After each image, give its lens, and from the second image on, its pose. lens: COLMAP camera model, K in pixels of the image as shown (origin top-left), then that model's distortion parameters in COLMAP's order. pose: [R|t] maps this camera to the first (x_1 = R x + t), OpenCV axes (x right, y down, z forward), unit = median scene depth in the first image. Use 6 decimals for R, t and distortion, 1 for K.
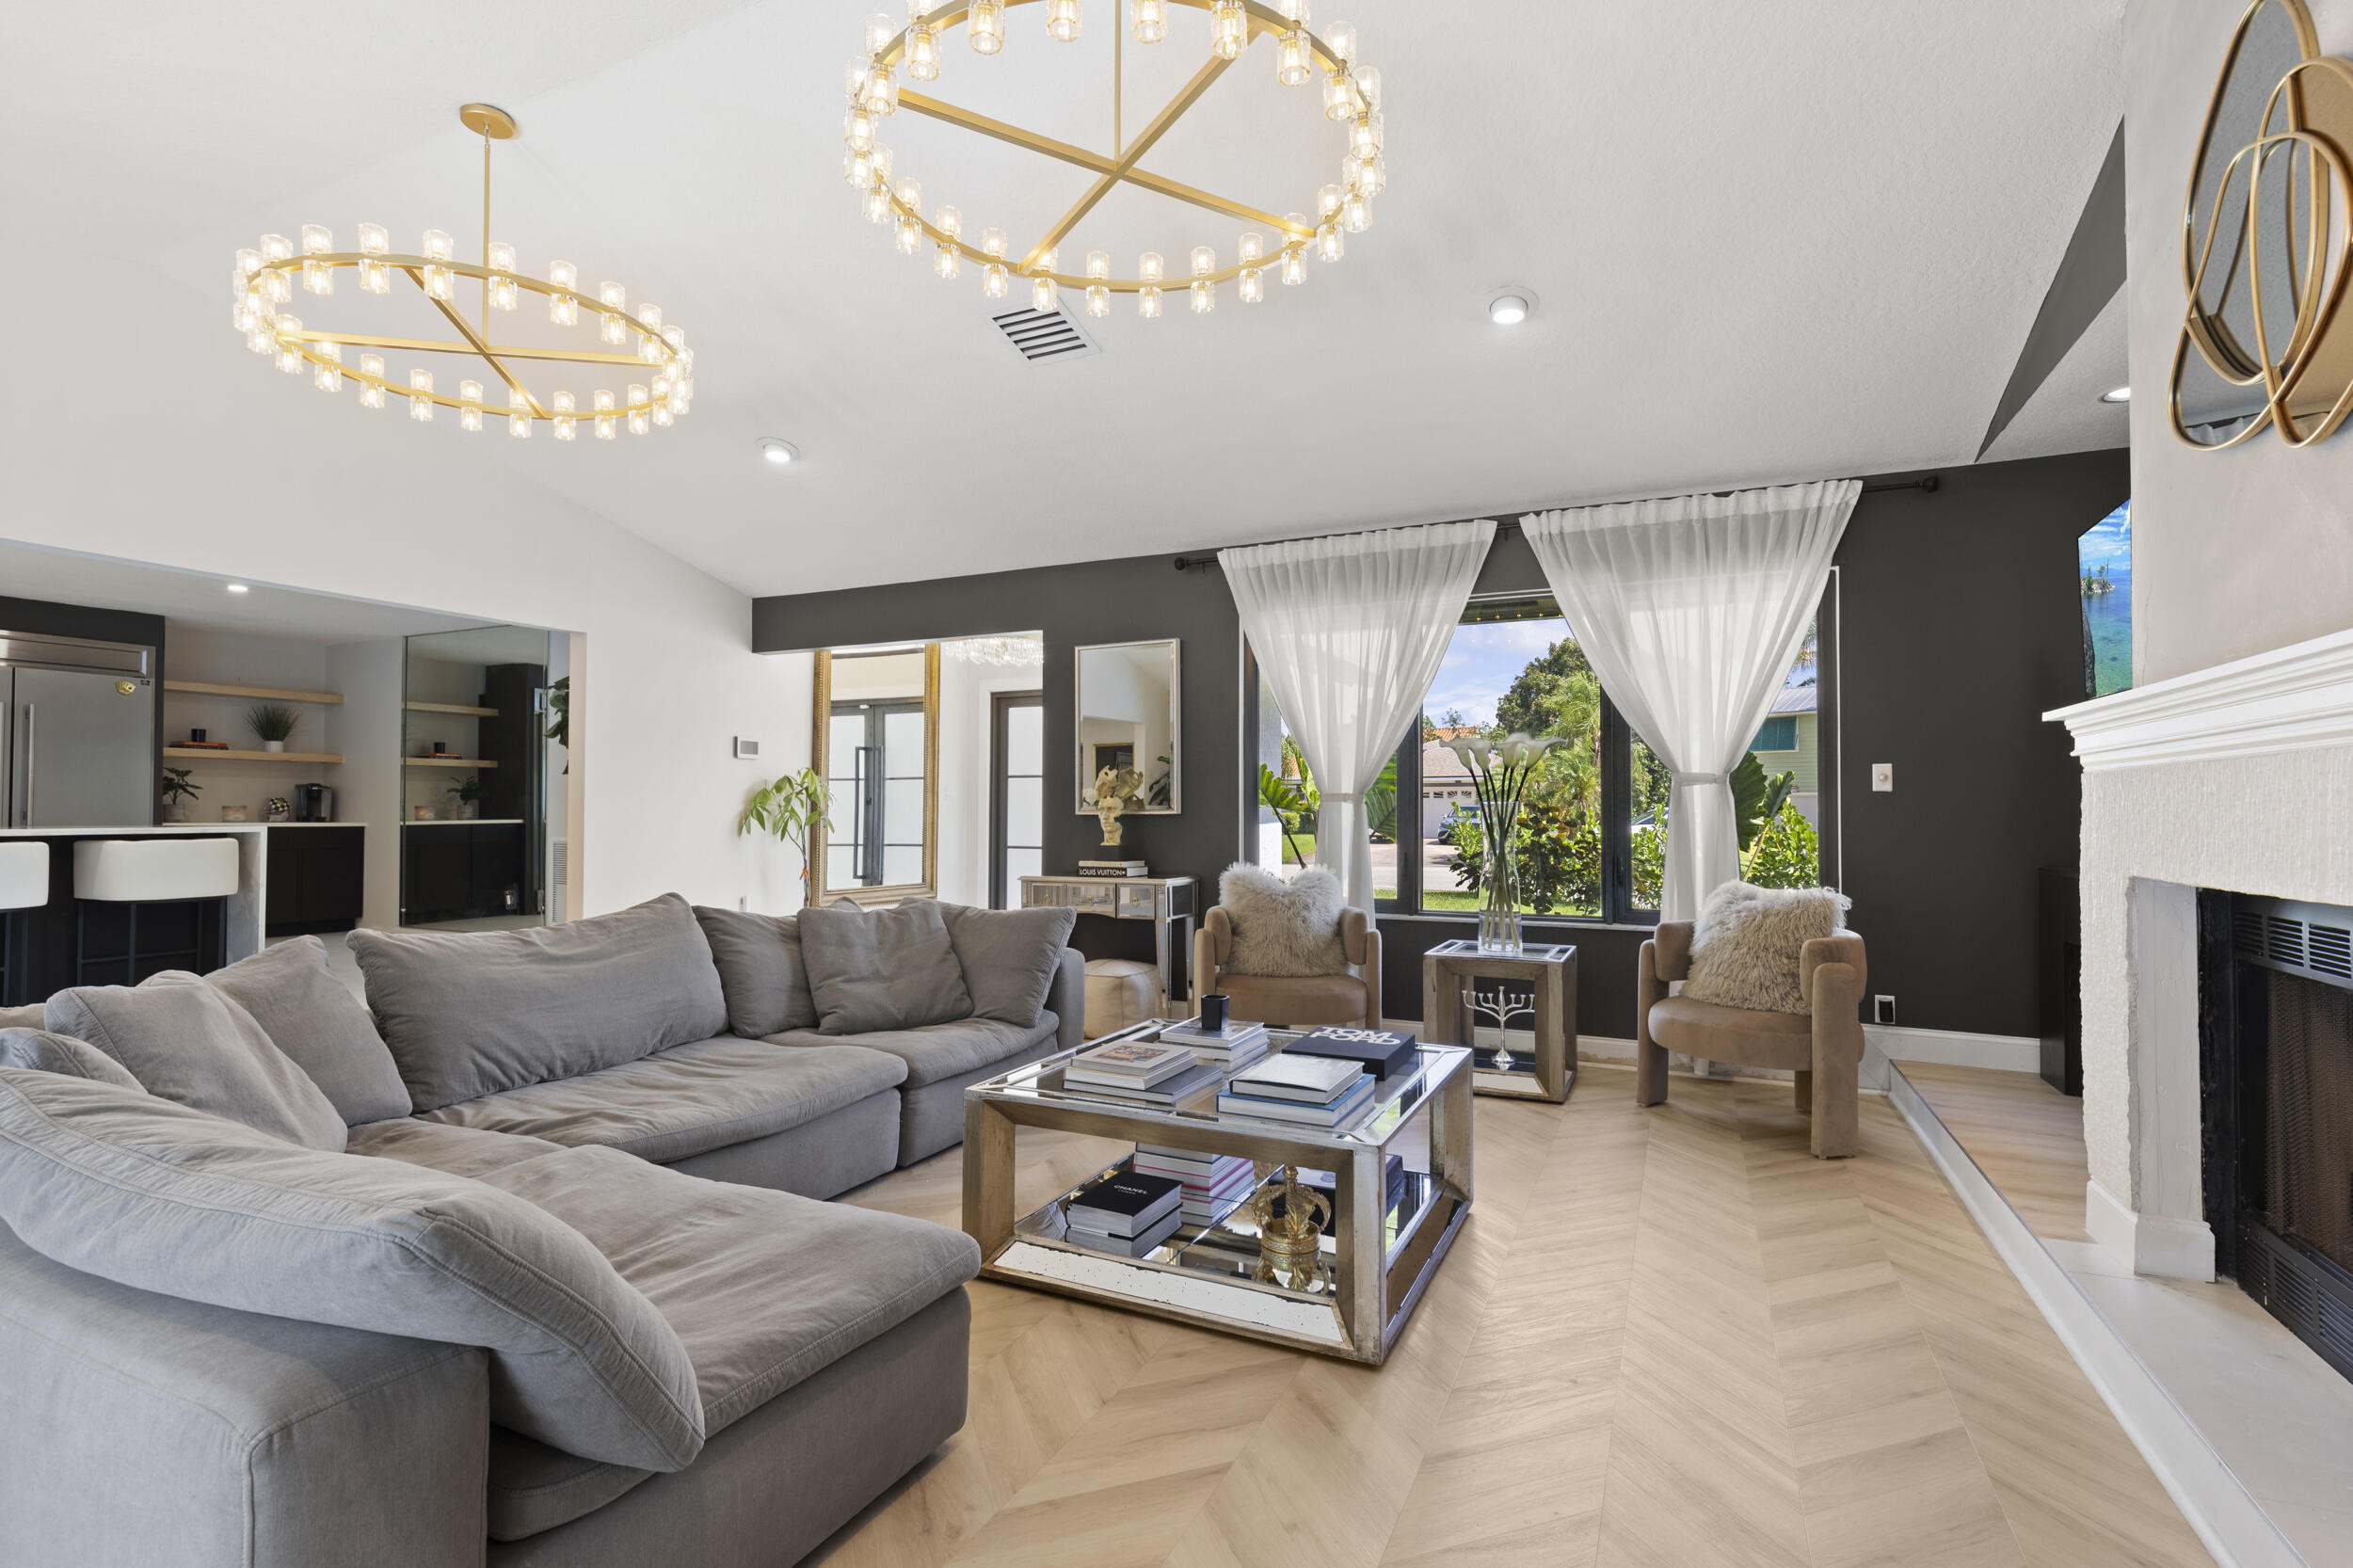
lens RADIAL K [[1087.1, 0, 1185.4], [0, 1087.1, 790.2], [0, 0, 1]] dist [0.002251, -0.000672]
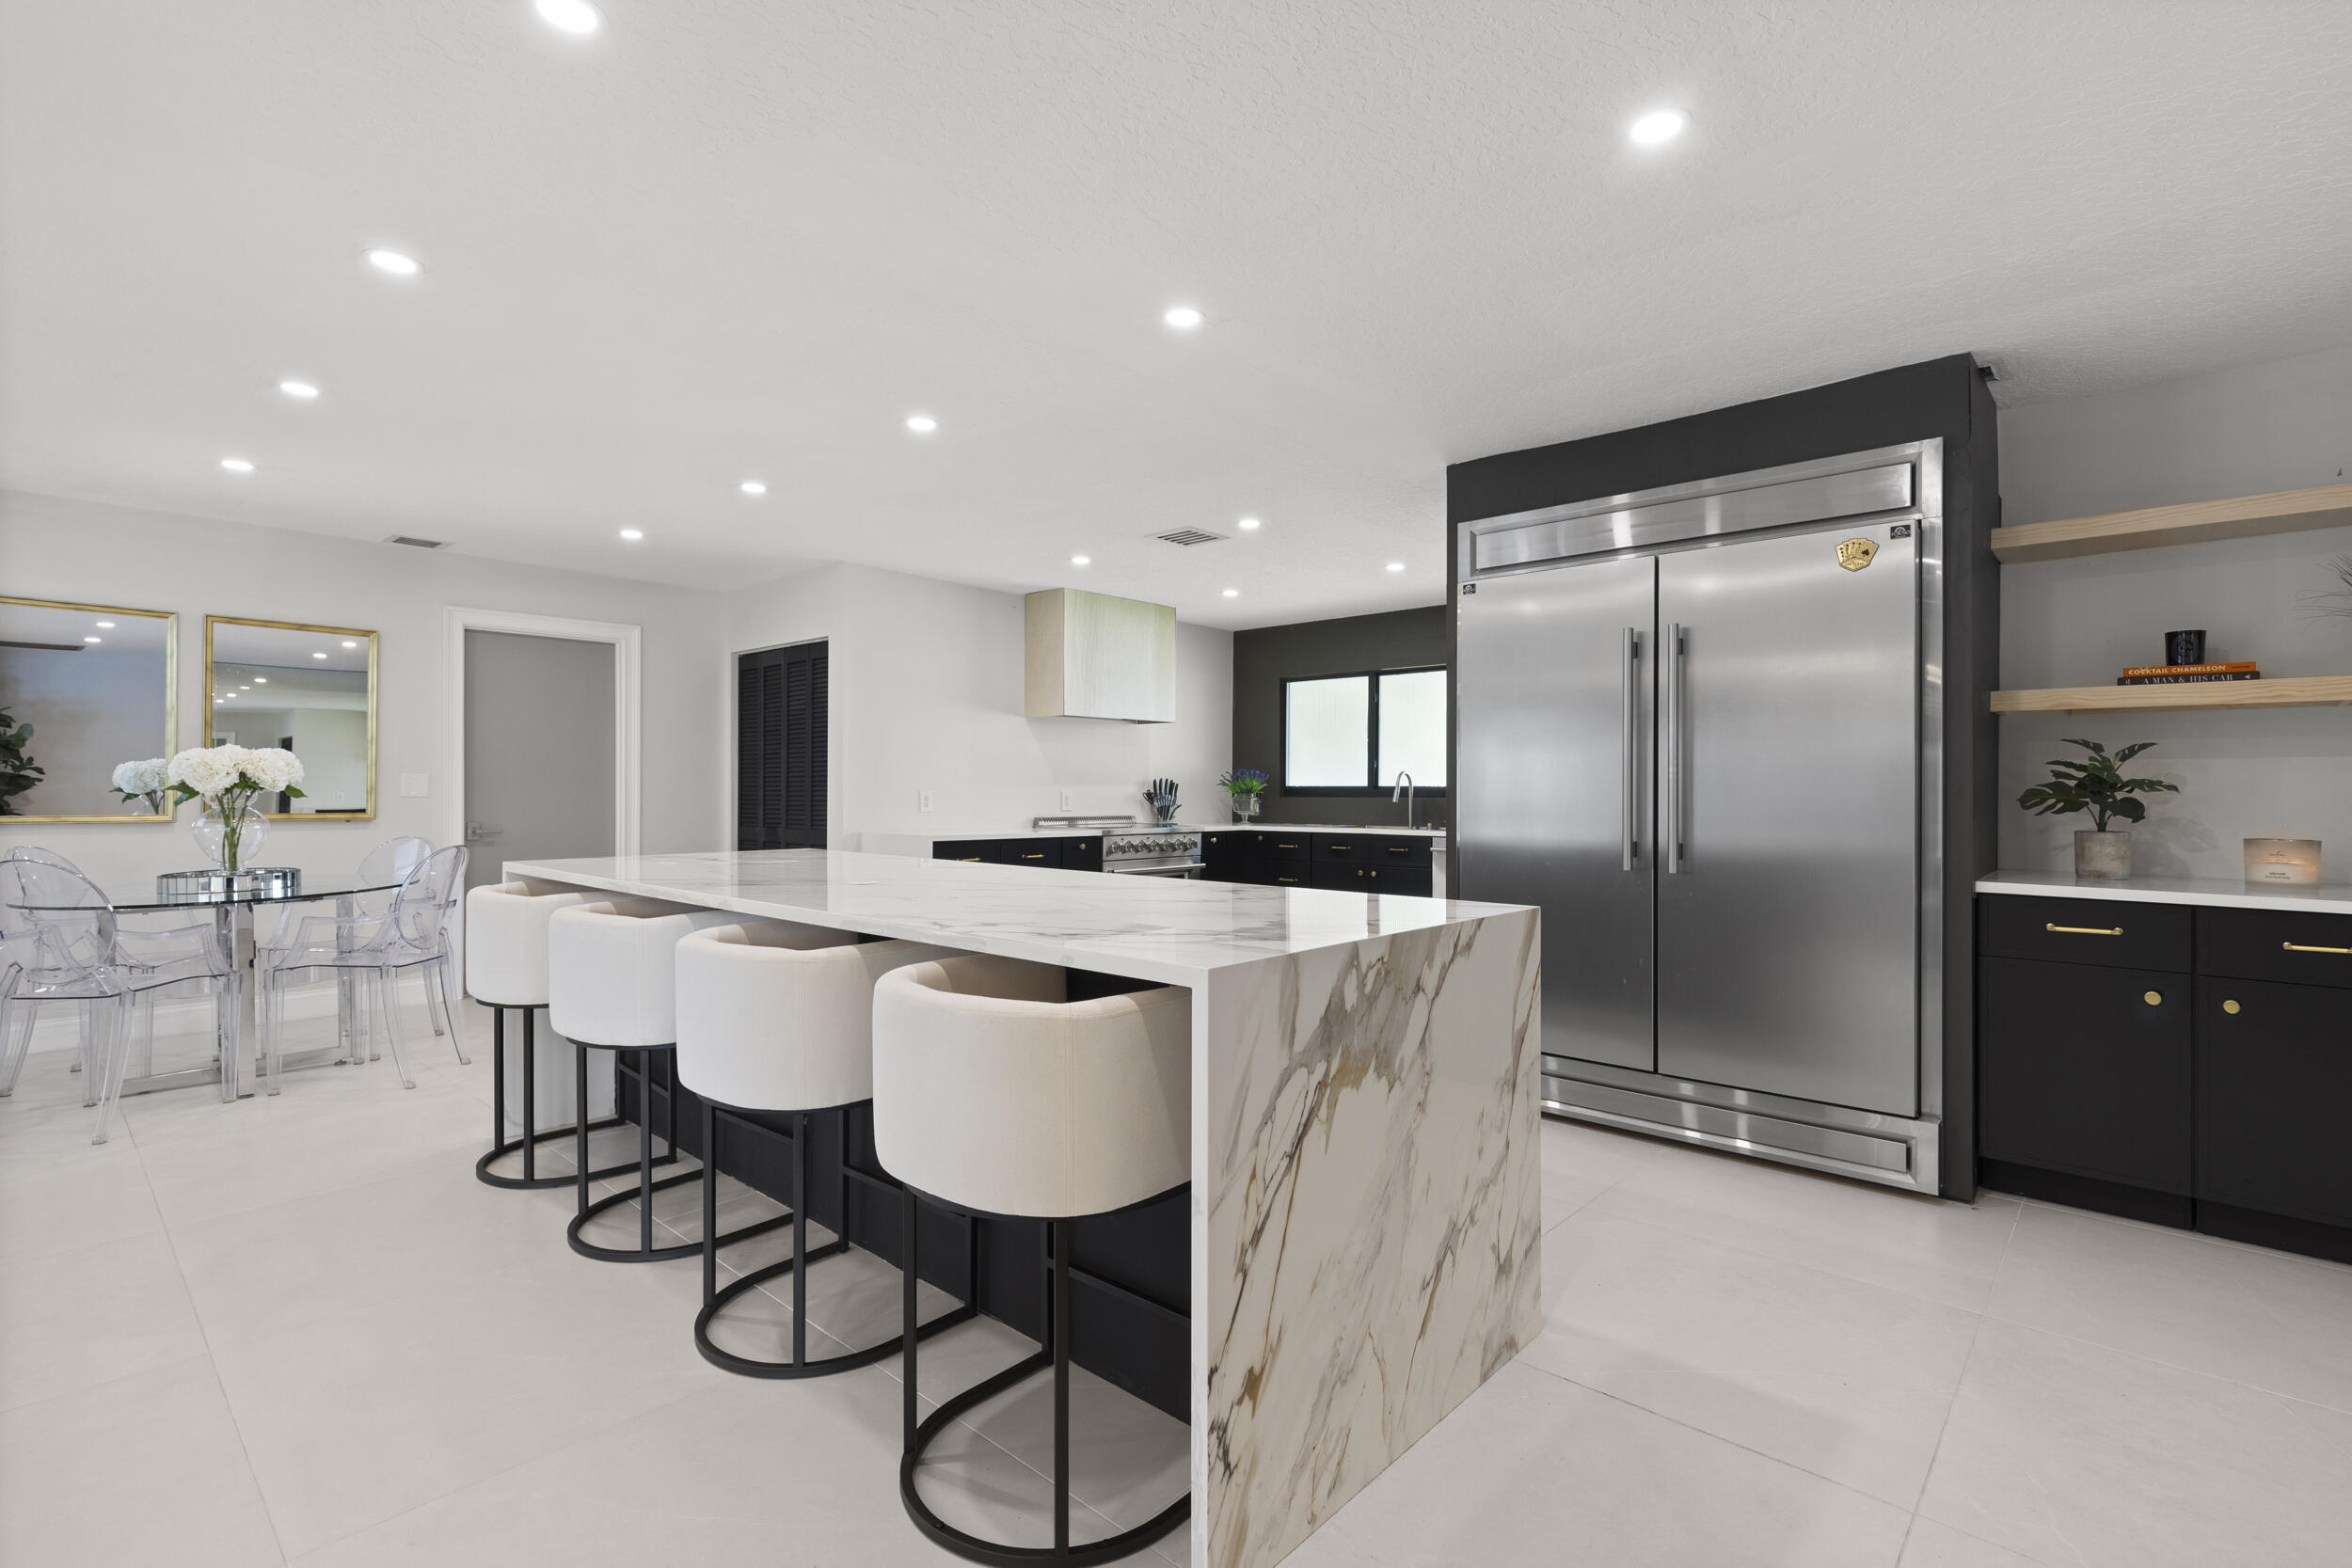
lens RADIAL K [[1080.0, 0, 1157.2], [0, 1080.0, 790.5], [0, 0, 1]] dist [0.001628, -0.000091]
pose [[-0.311035, -0.003170, -0.950393, -0.800527], [0.014093, 0.999869, -0.007947, -0.006279], [0.950294, -0.015866, -0.310949, 1.406007]]
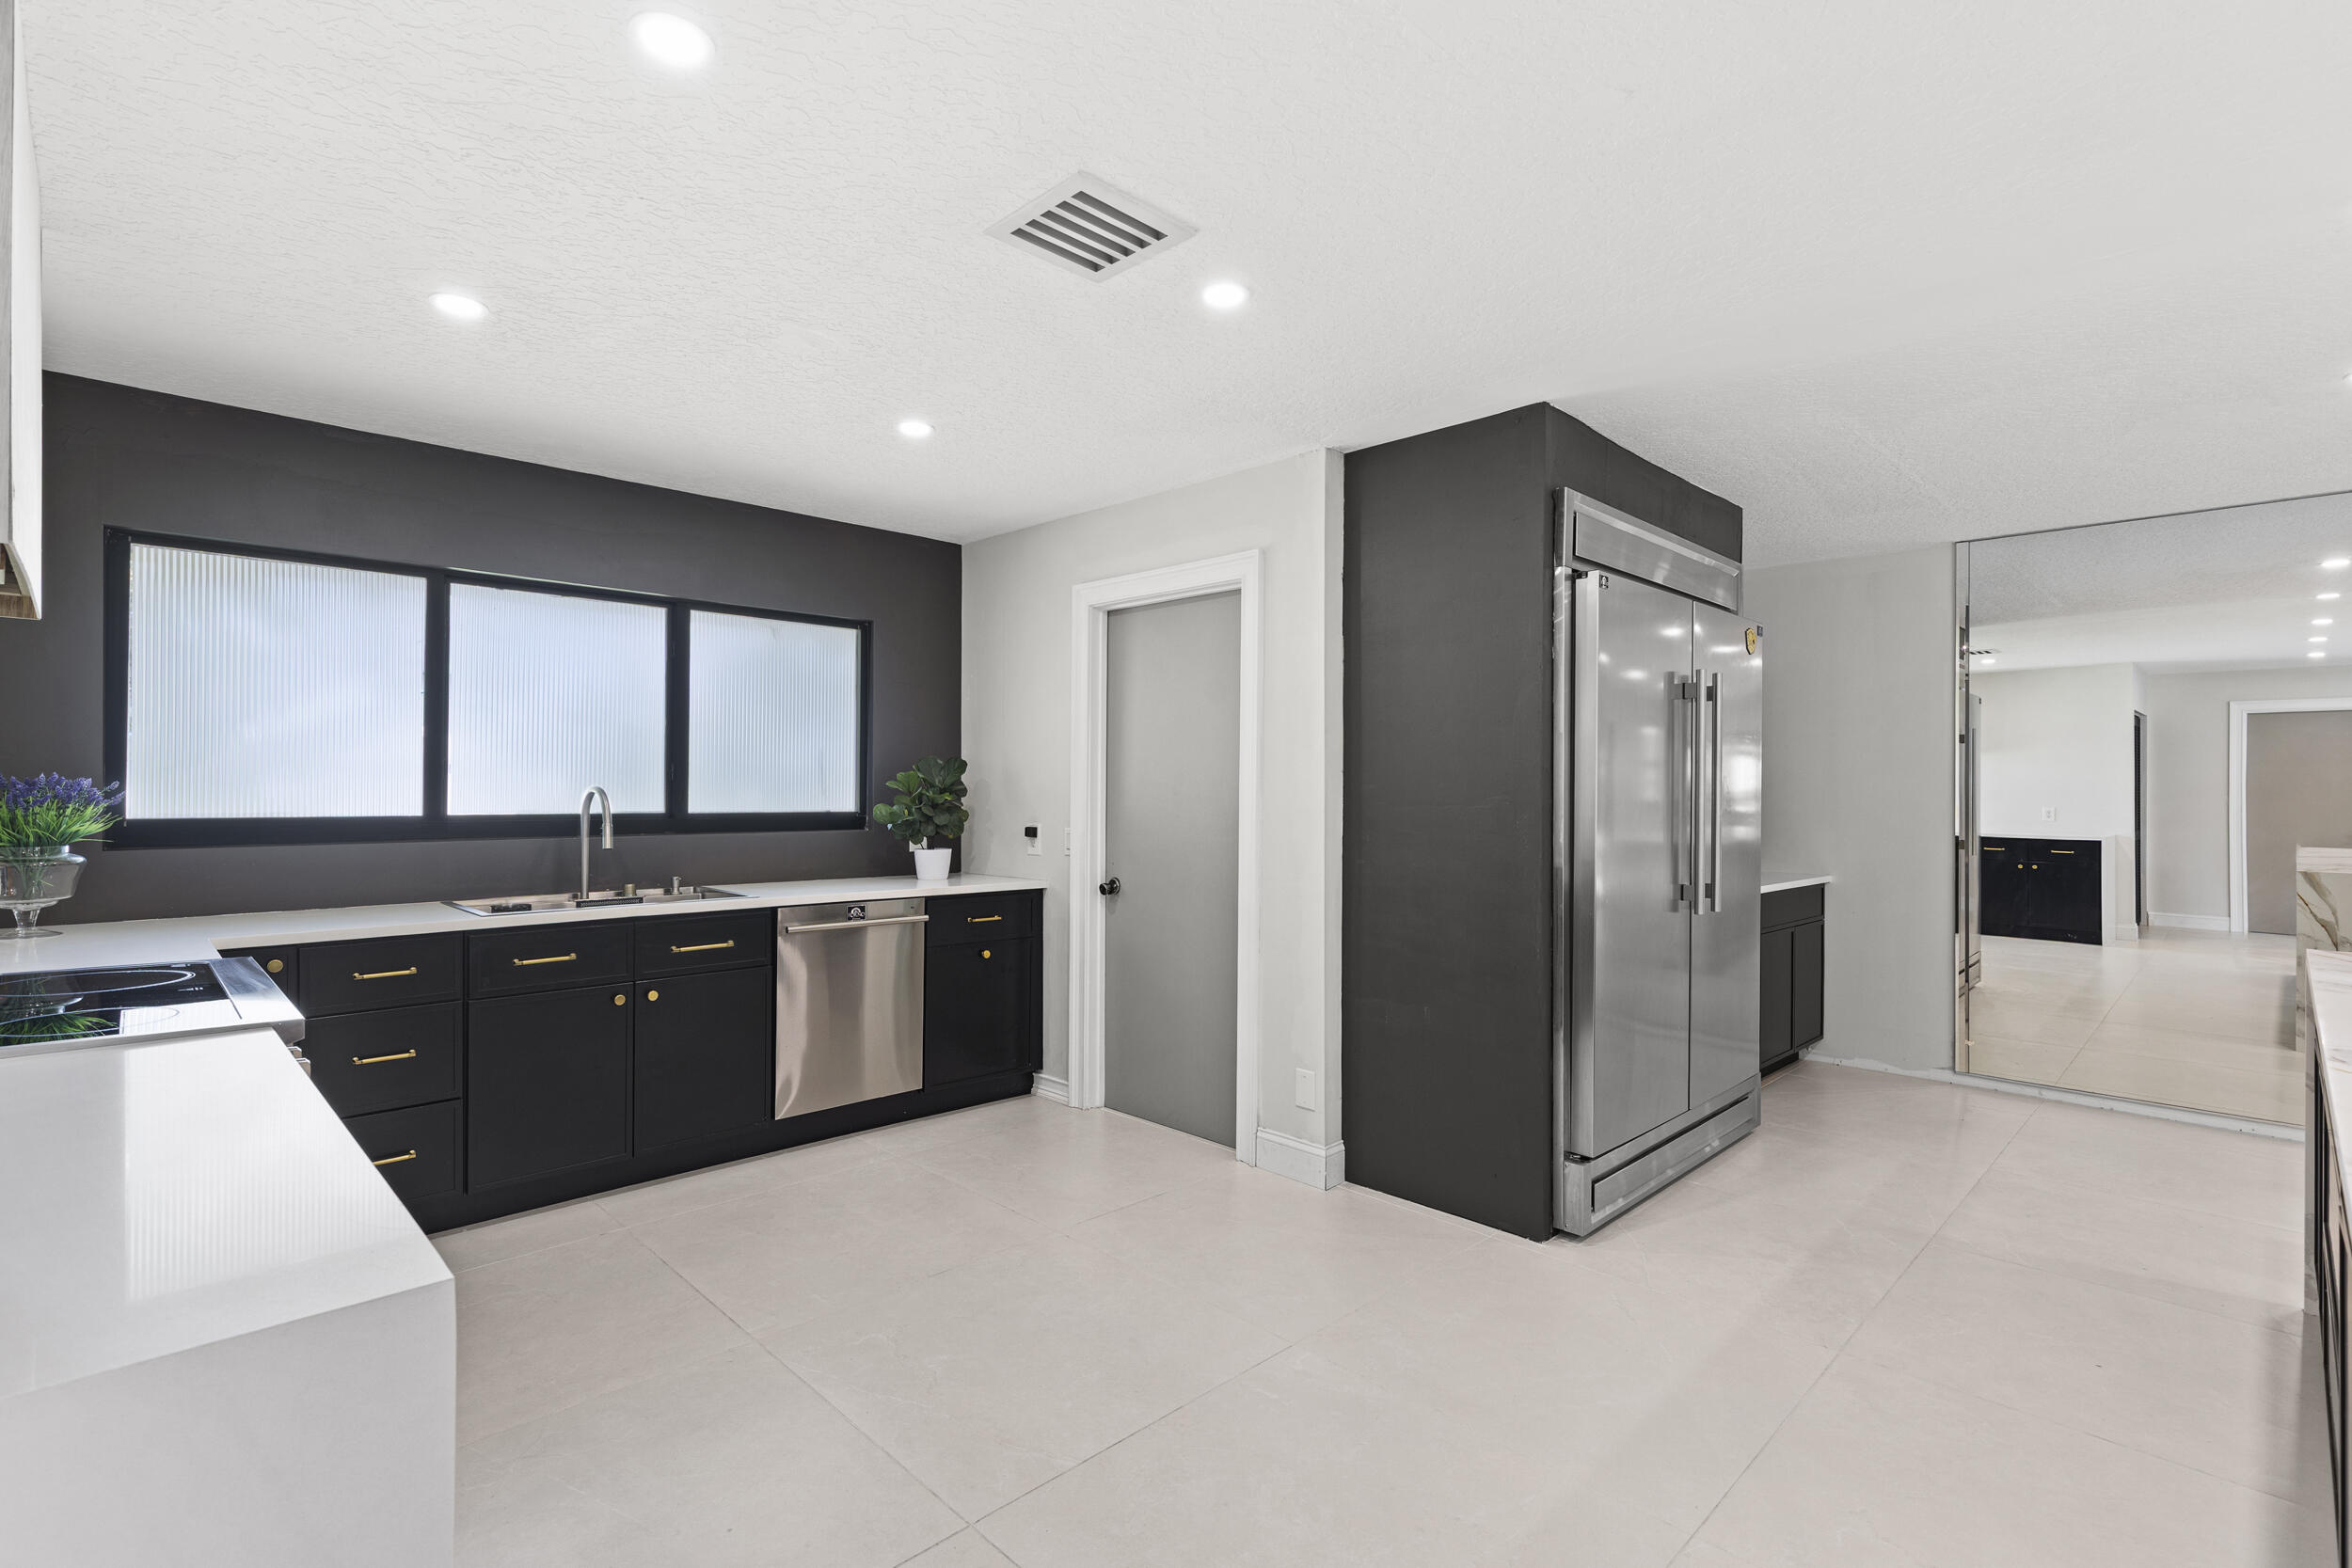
lens RADIAL K [[1073.9, 0, 1147.9], [0, 1073.9, 779.2], [0, 0, 1]] dist [-0.000720, 0.000174]
pose [[0.938055, -0.000078, -0.346487, -1.725813], [0.003179, 0.999960, 0.008381, -0.052512], [0.346473, -0.008963, 0.938017, 0.662664]]
